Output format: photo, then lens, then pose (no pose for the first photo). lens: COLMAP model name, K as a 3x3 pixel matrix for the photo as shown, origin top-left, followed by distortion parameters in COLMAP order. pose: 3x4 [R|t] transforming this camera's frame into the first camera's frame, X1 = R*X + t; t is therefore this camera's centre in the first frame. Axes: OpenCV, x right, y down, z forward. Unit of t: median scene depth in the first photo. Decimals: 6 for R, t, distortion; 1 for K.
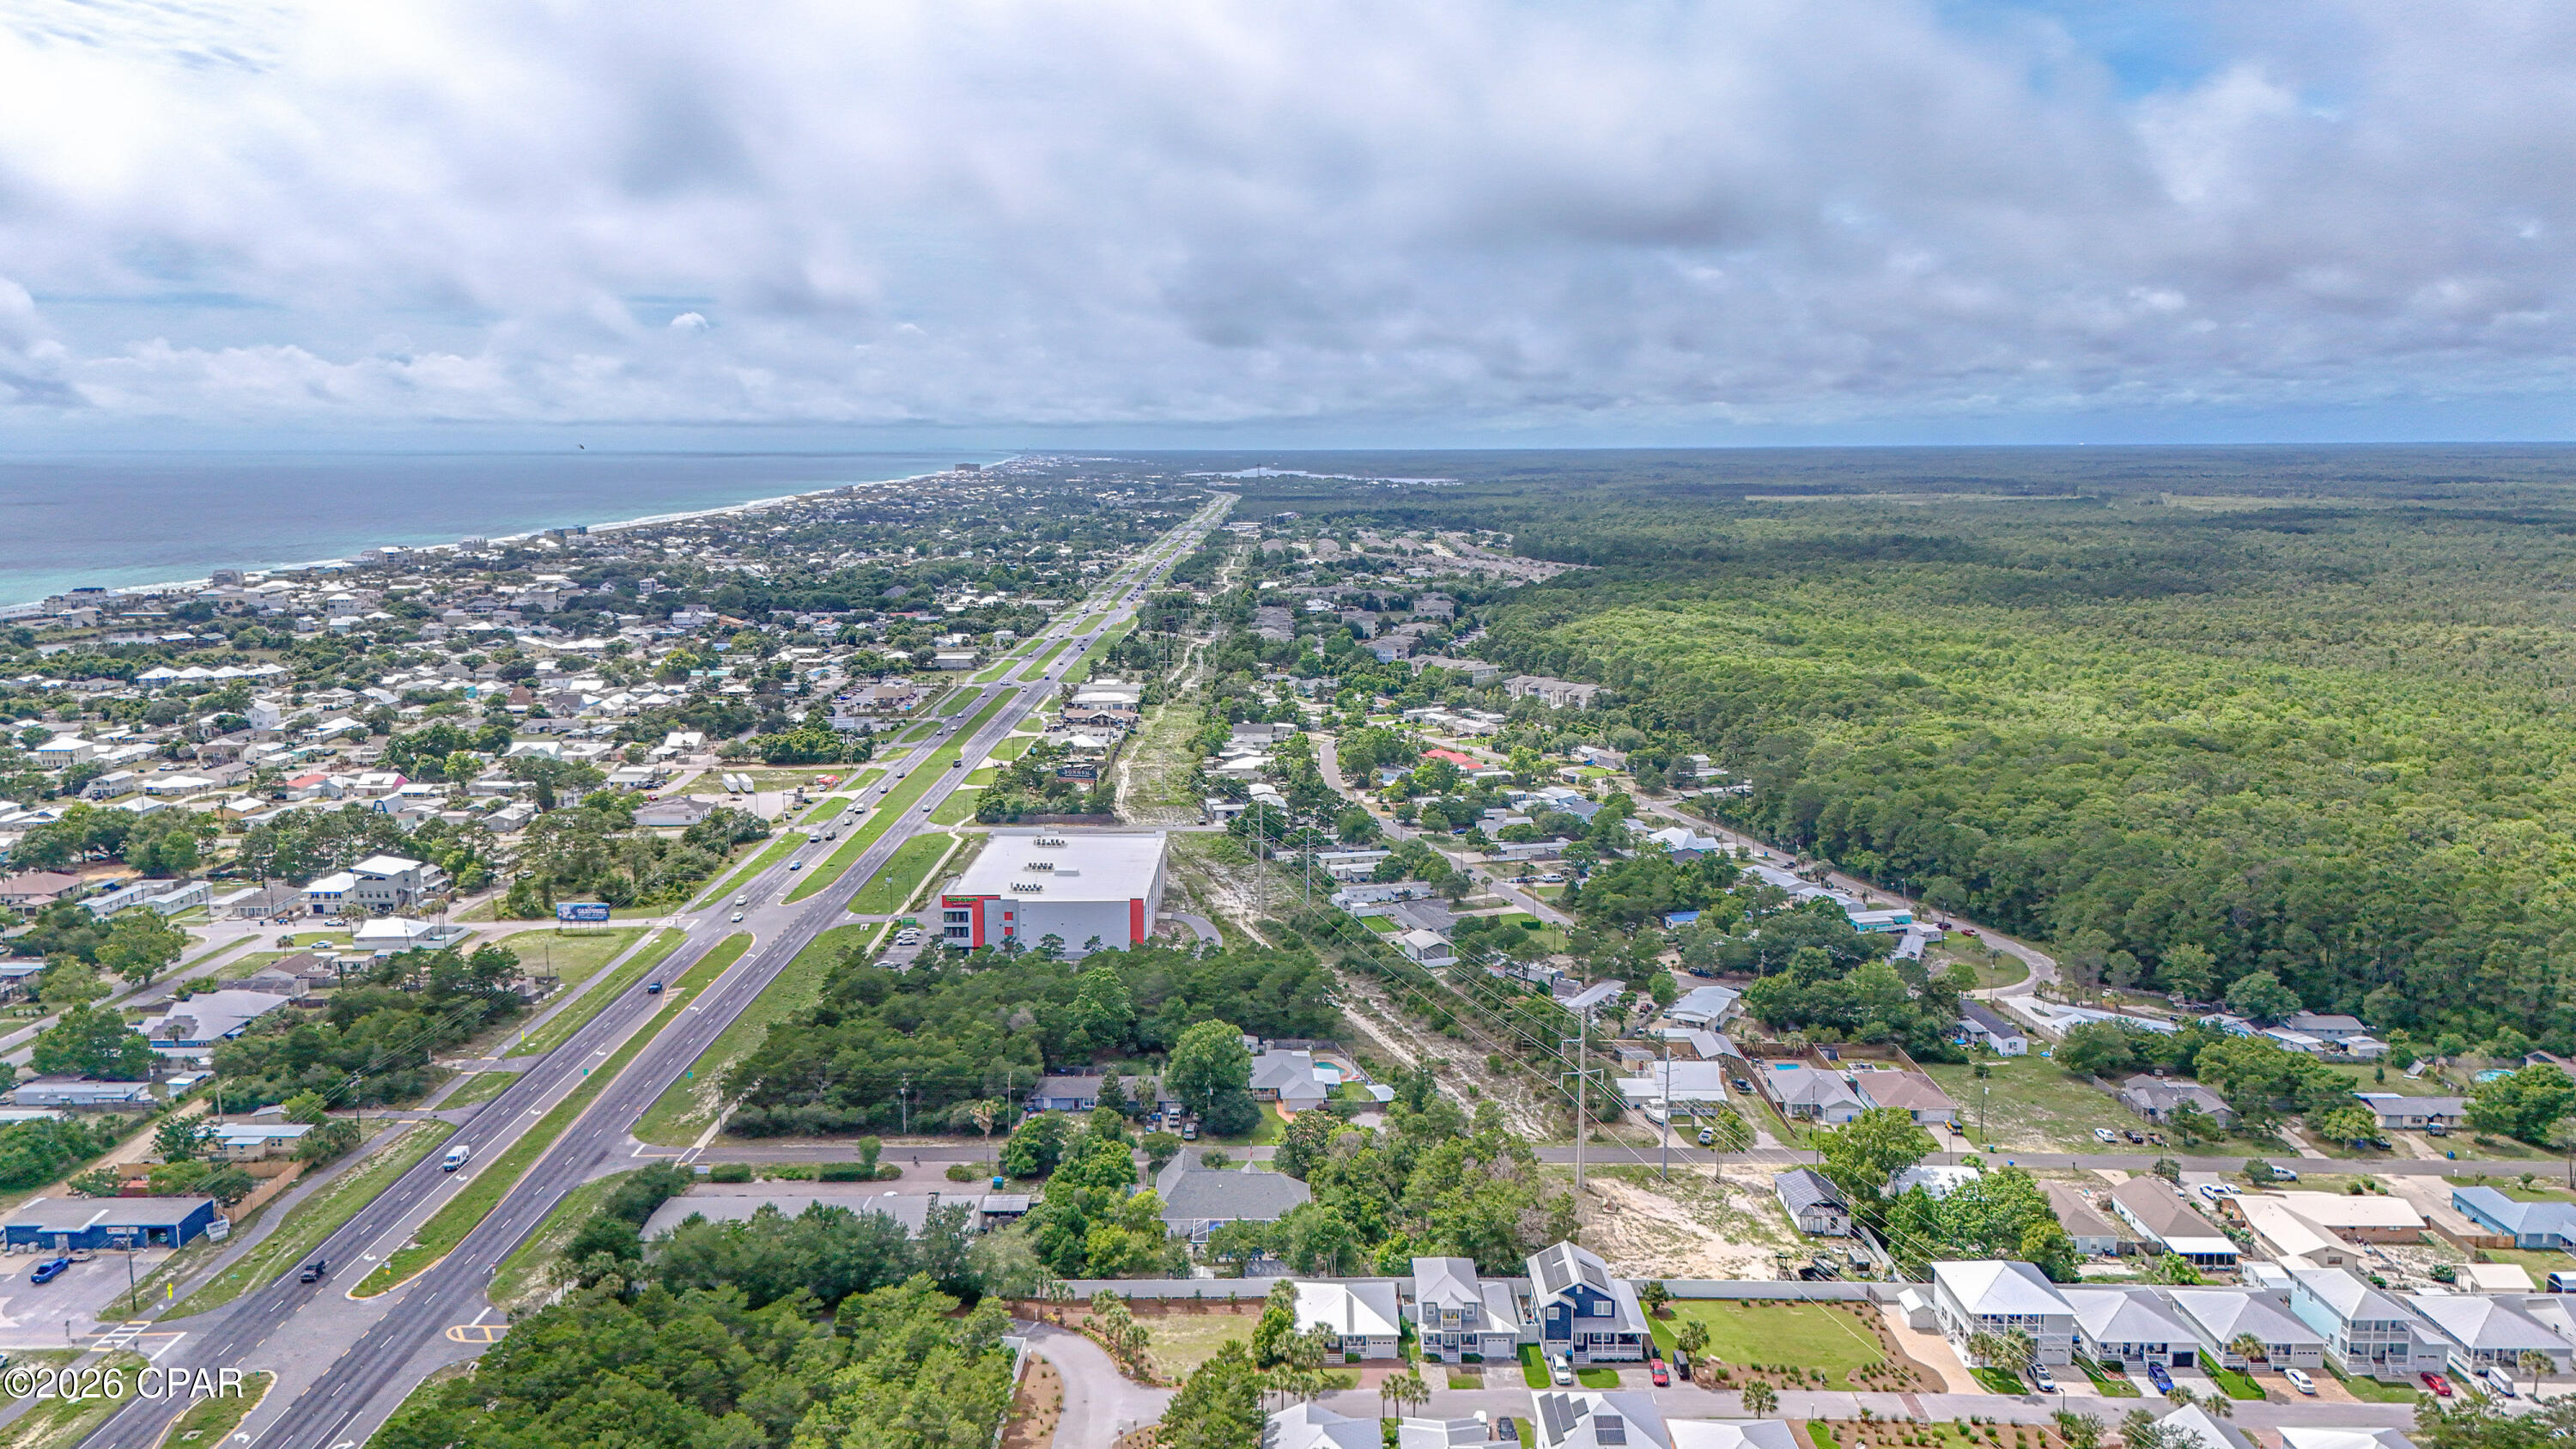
lens RADIAL K [[1887.8, 0, 1288.0], [0, 1887.8, 724.5], [0, 0, 1]] dist [0.068267, -0.055964]
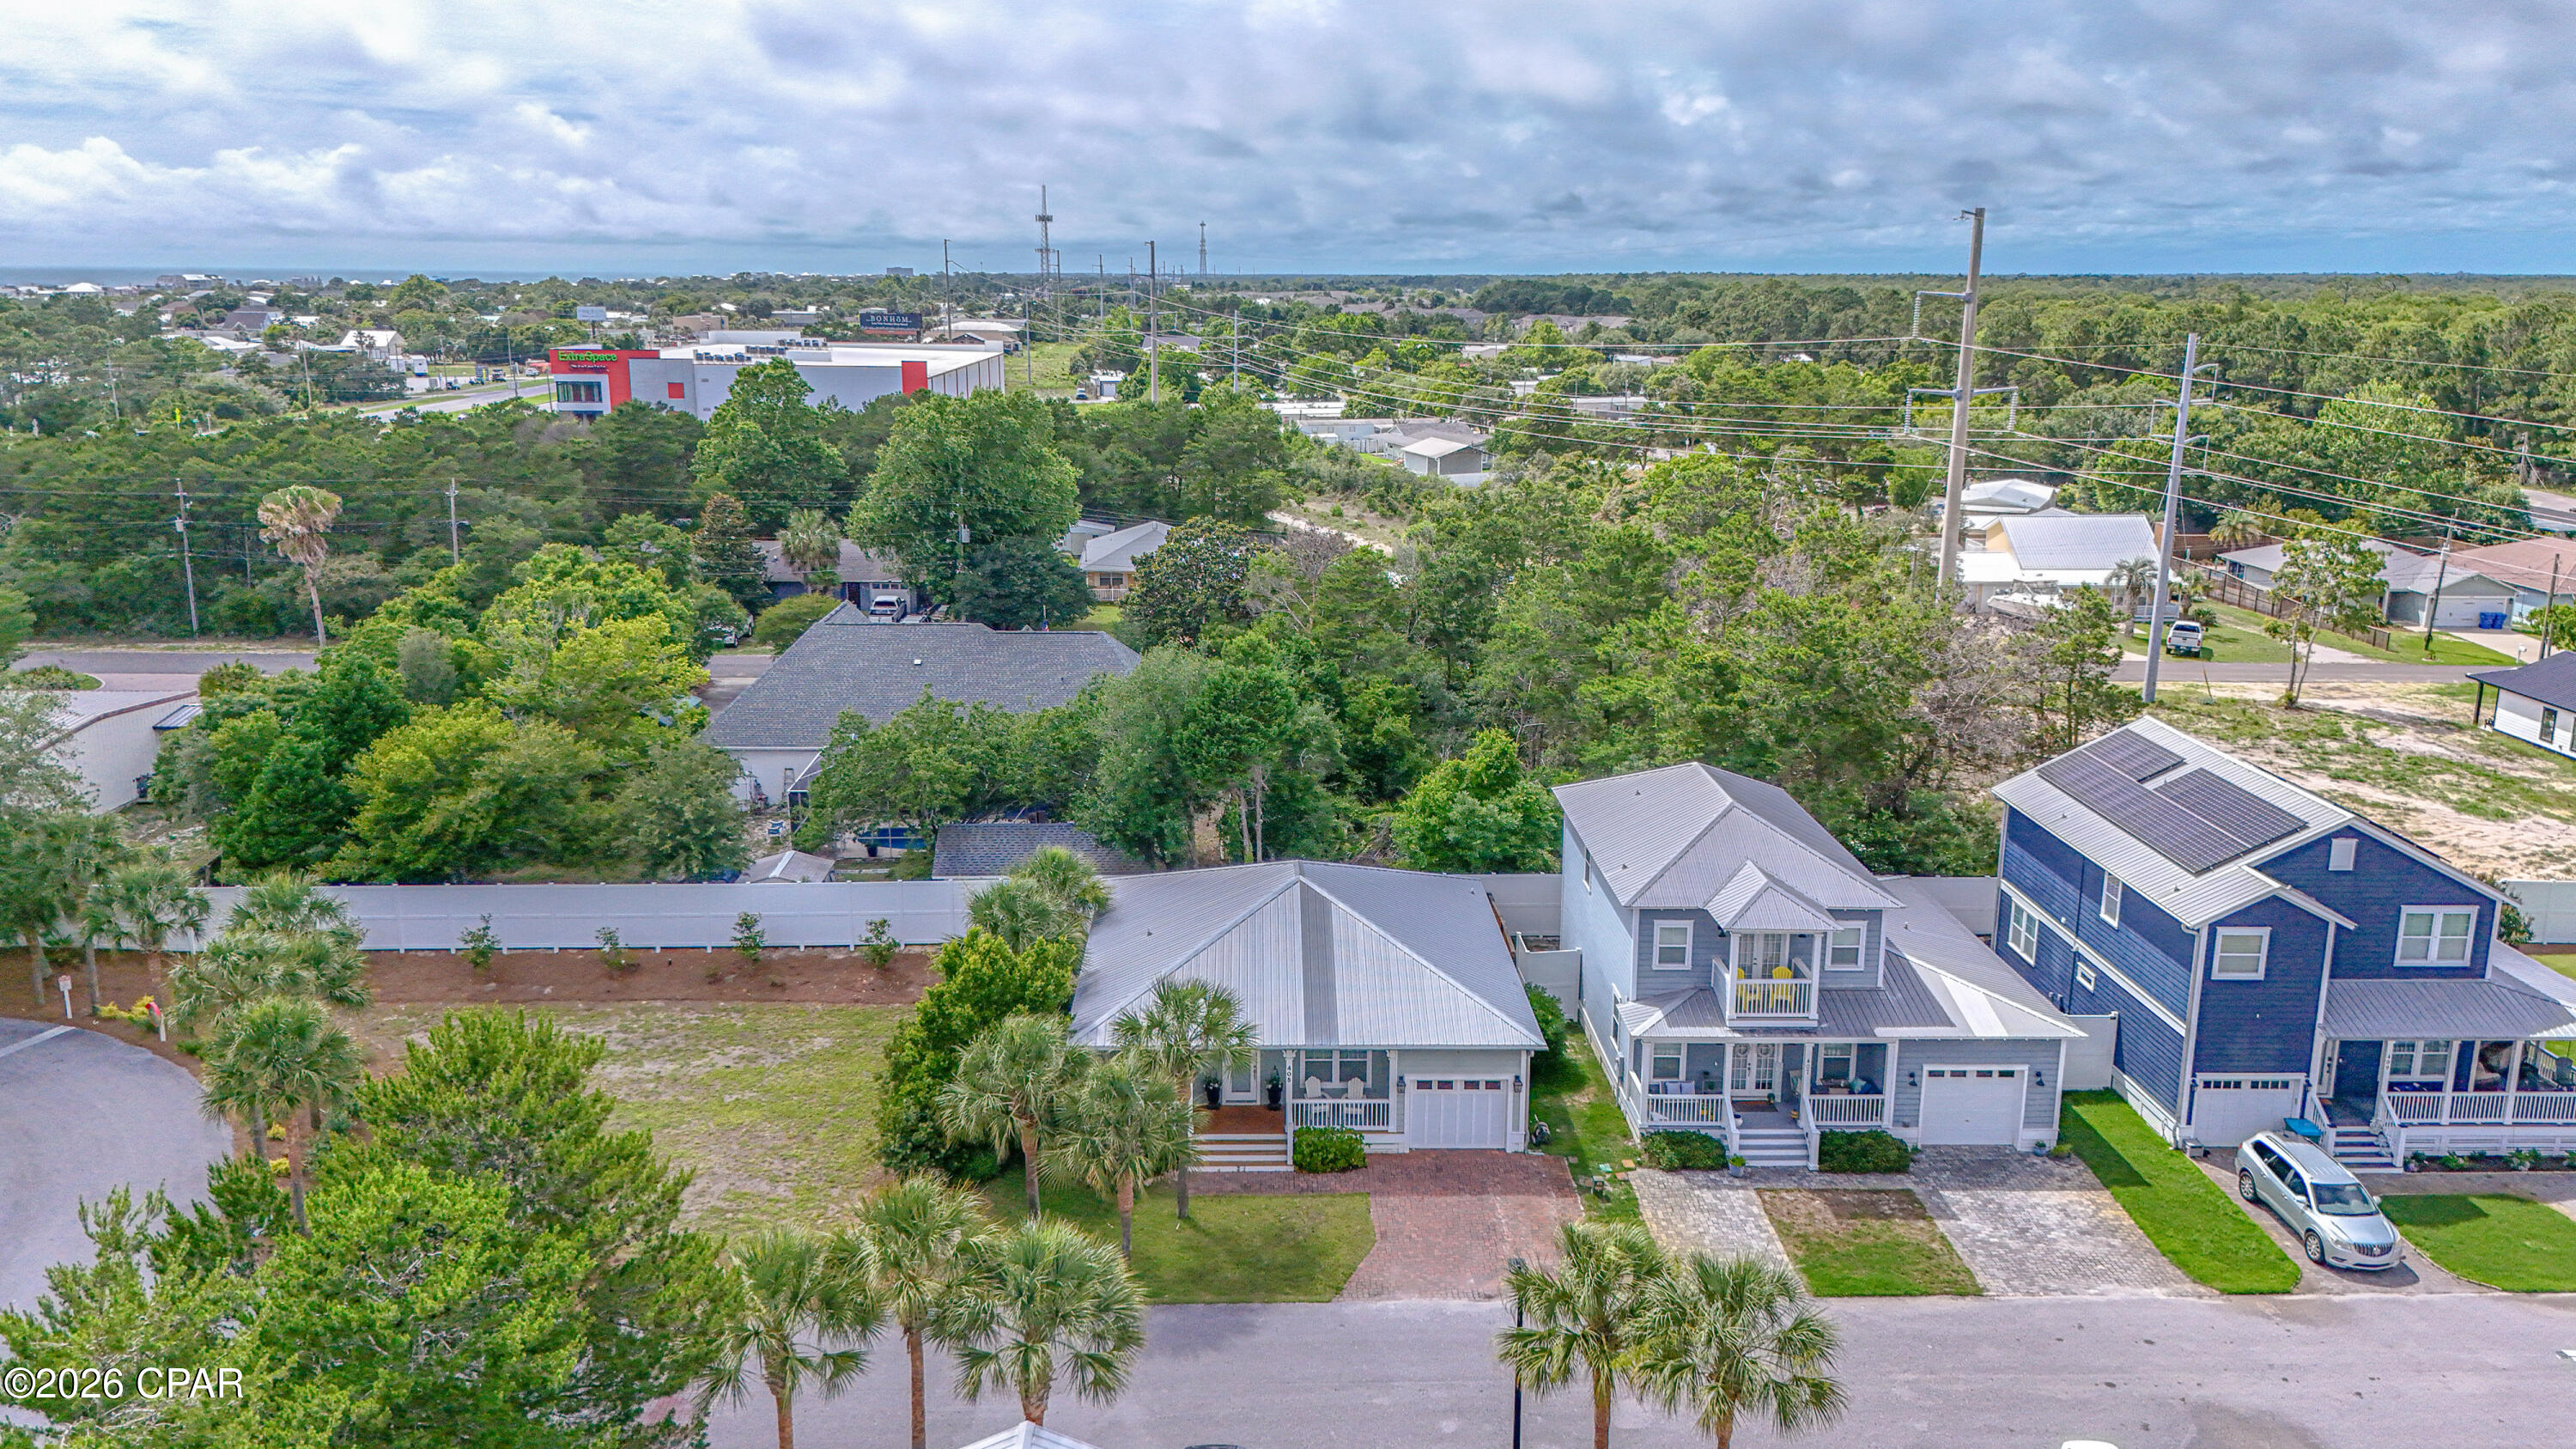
lens RADIAL K [[1887.8, 0, 1288.0], [0, 1887.8, 724.5], [0, 0, 1]] dist [0.068267, -0.055964]
pose [[0.999659, 0.002534, 0.026000, 0.021567], [-0.004707, 0.996466, 0.083862, 0.242273], [-0.025695, -0.083956, 0.996138, 0.716530]]
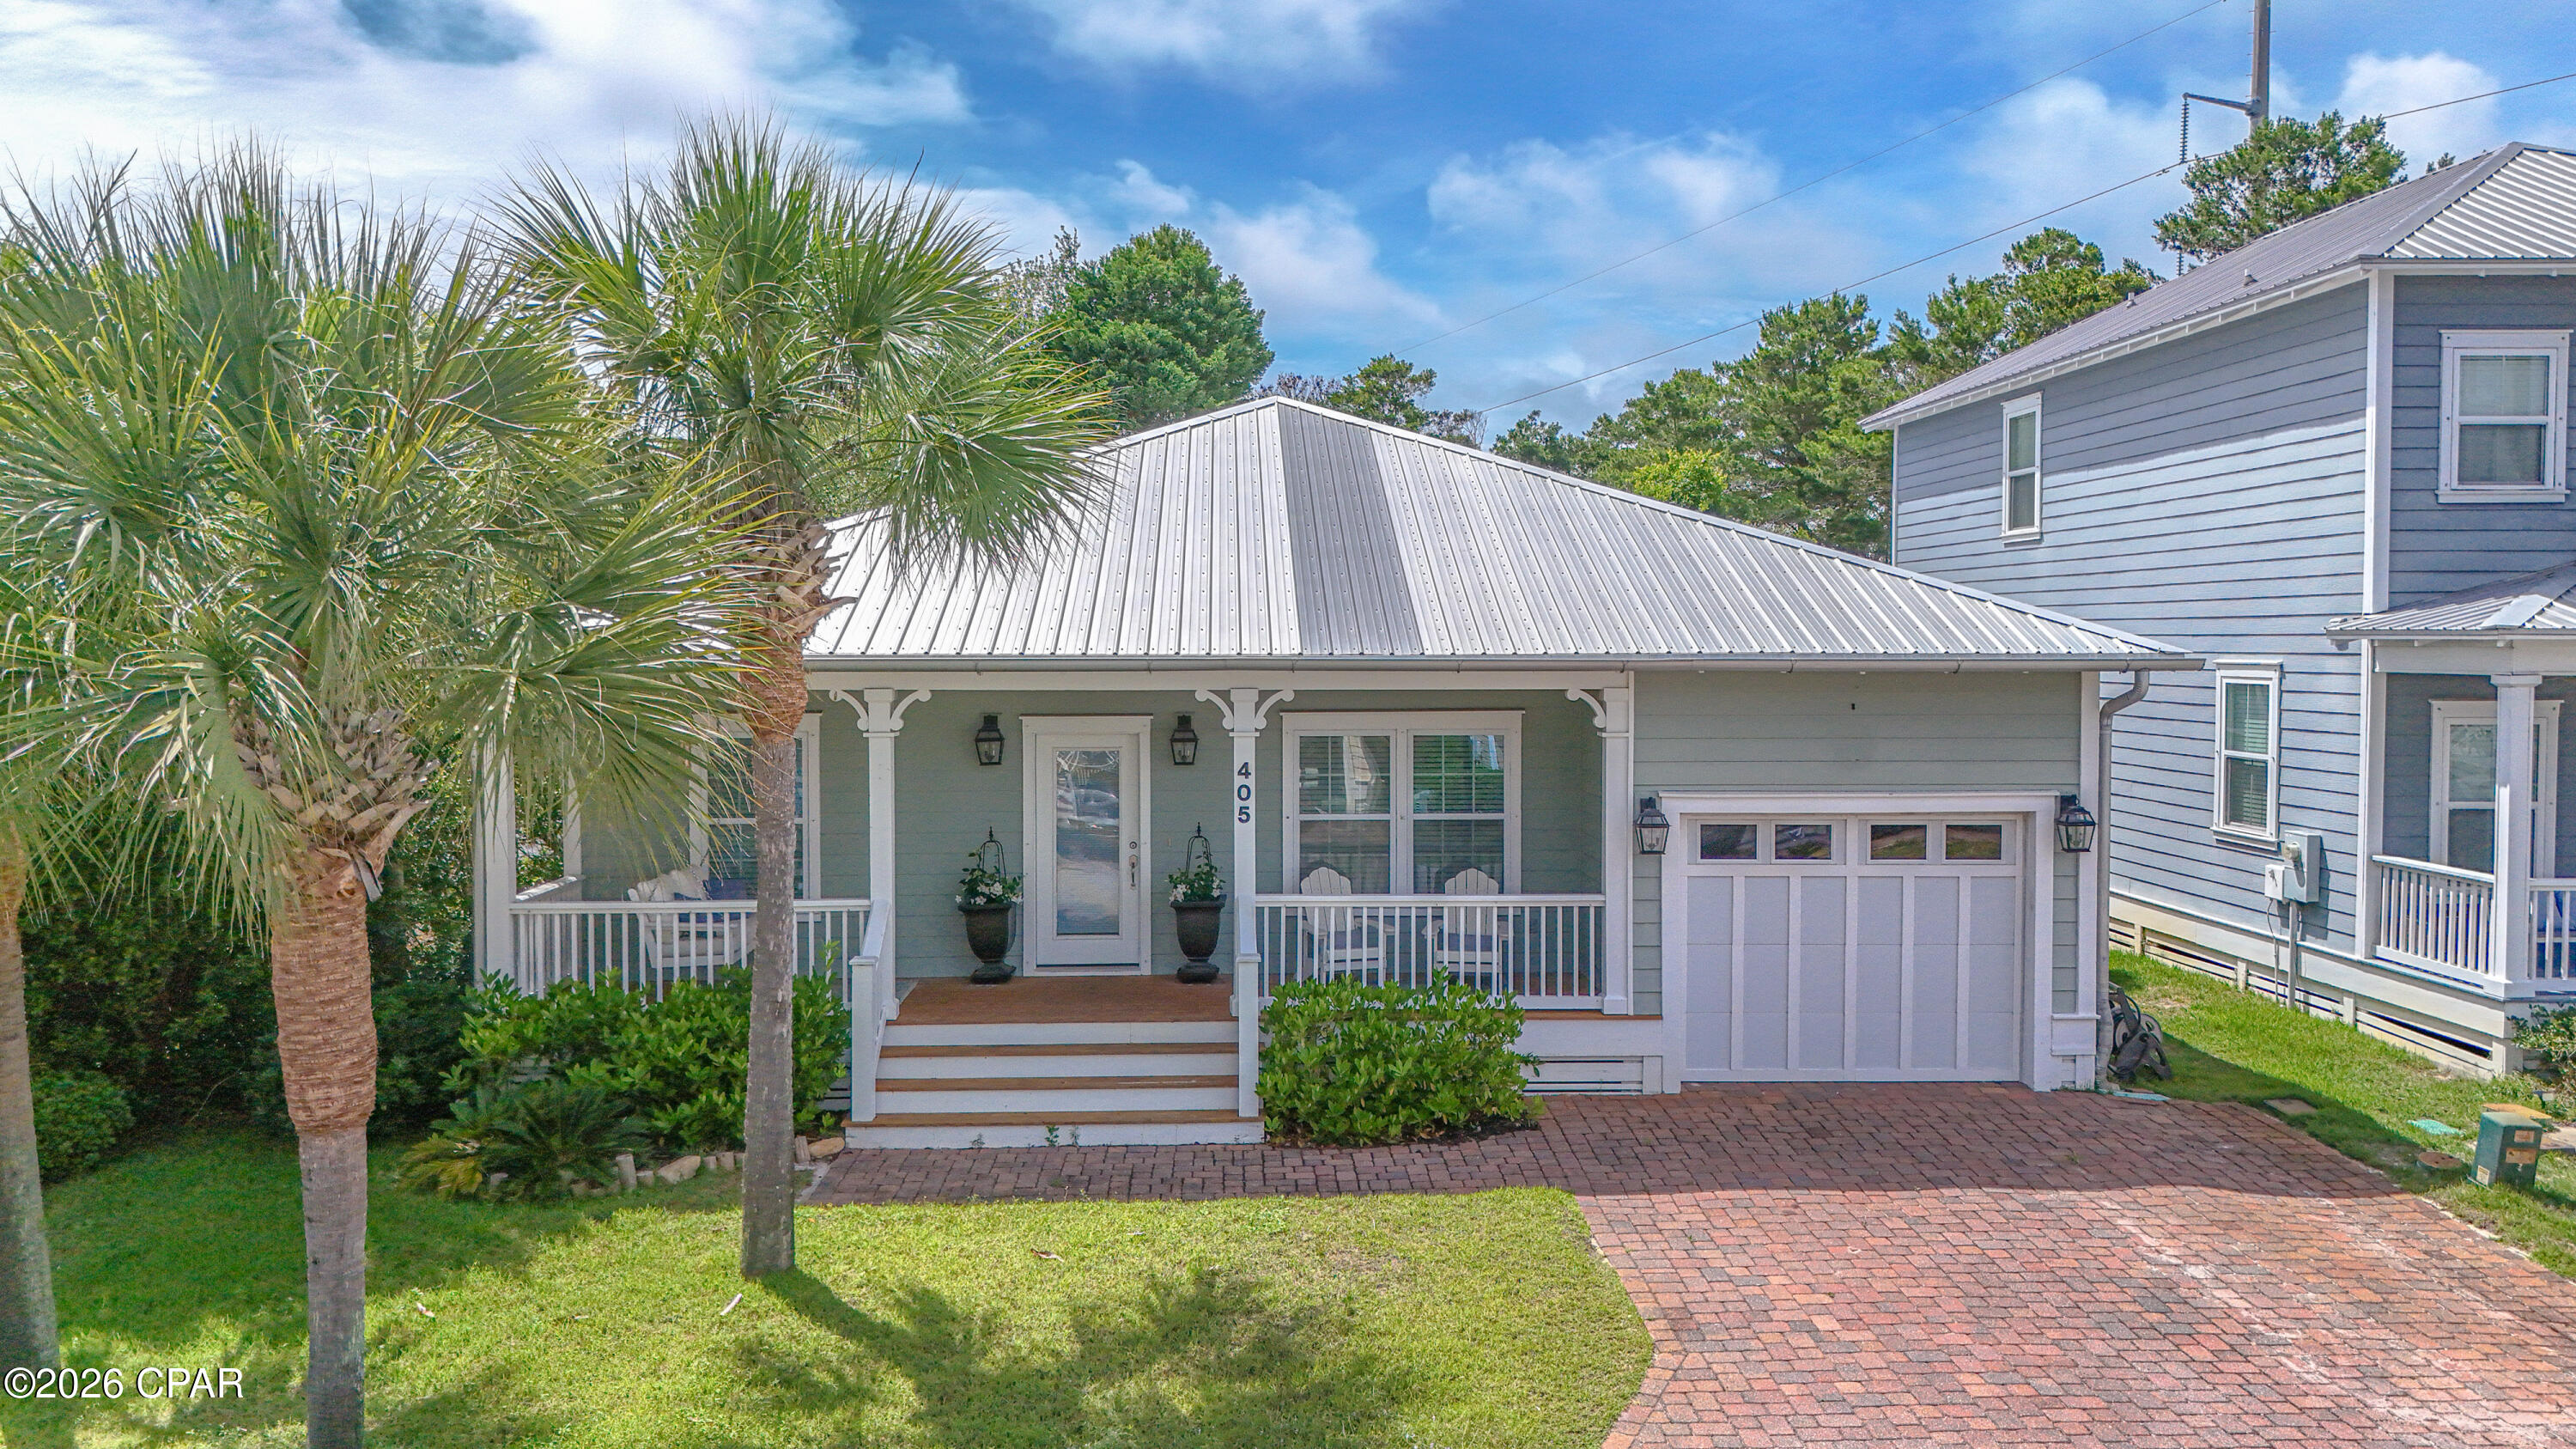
lens RADIAL K [[1887.8, 0, 1288.0], [0, 1887.8, 724.5], [0, 0, 1]] dist [0.068267, -0.055964]
pose [[0.999234, 0.001114, 0.039128, 0.026128], [0.002931, 0.994657, -0.103194, 0.299901], [-0.039034, 0.103229, 0.993891, 0.858287]]
